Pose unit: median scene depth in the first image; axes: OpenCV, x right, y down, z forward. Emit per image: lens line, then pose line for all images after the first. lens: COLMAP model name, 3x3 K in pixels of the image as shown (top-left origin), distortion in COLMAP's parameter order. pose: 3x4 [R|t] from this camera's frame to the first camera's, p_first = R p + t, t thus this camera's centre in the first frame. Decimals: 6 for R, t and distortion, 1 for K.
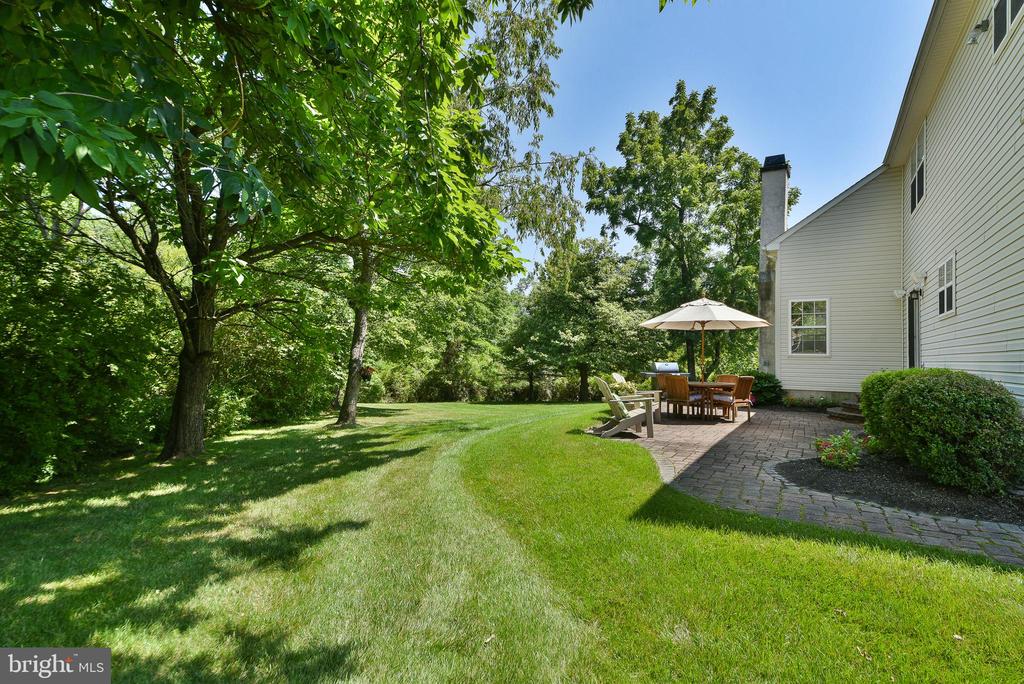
lens RADIAL K [[542.4, 0, 483.7], [0, 542.4, 346.0], [0, 0, 1]] dist [0.051491, -0.001489]
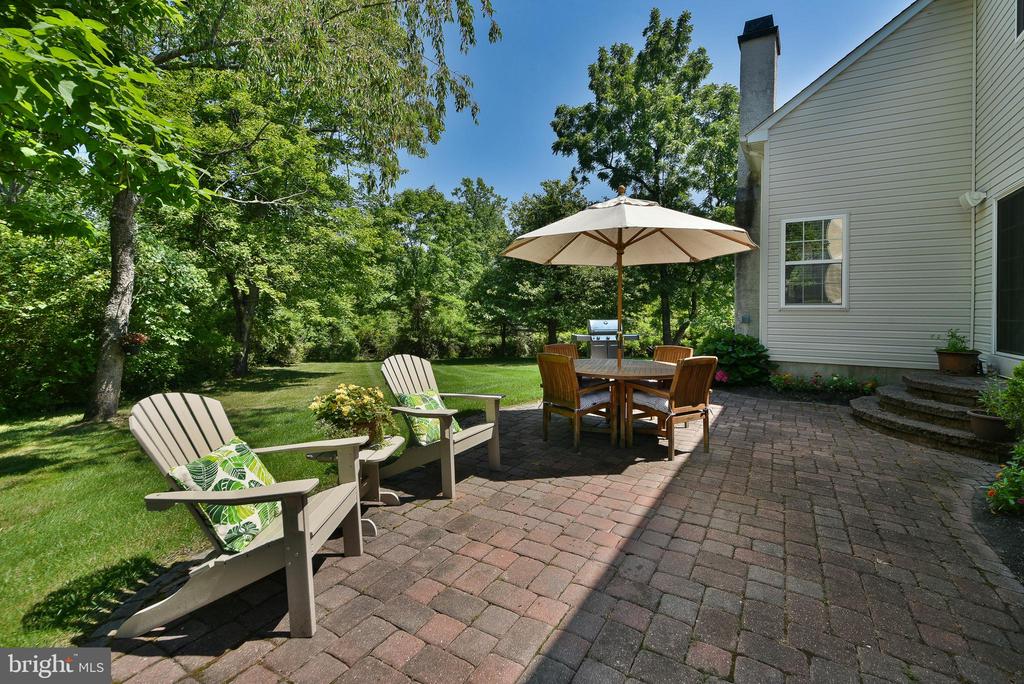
lens RADIAL K [[462.0, 0, 507.9], [0, 462.0, 317.1], [0, 0, 1]] dist [0.020421, -0.008929]
pose [[0.999942, -0.010699, -0.001237, 0.110778], [0.010734, 0.999387, 0.033335, 0.002768], [0.000880, -0.033346, 0.999443, 0.214139]]
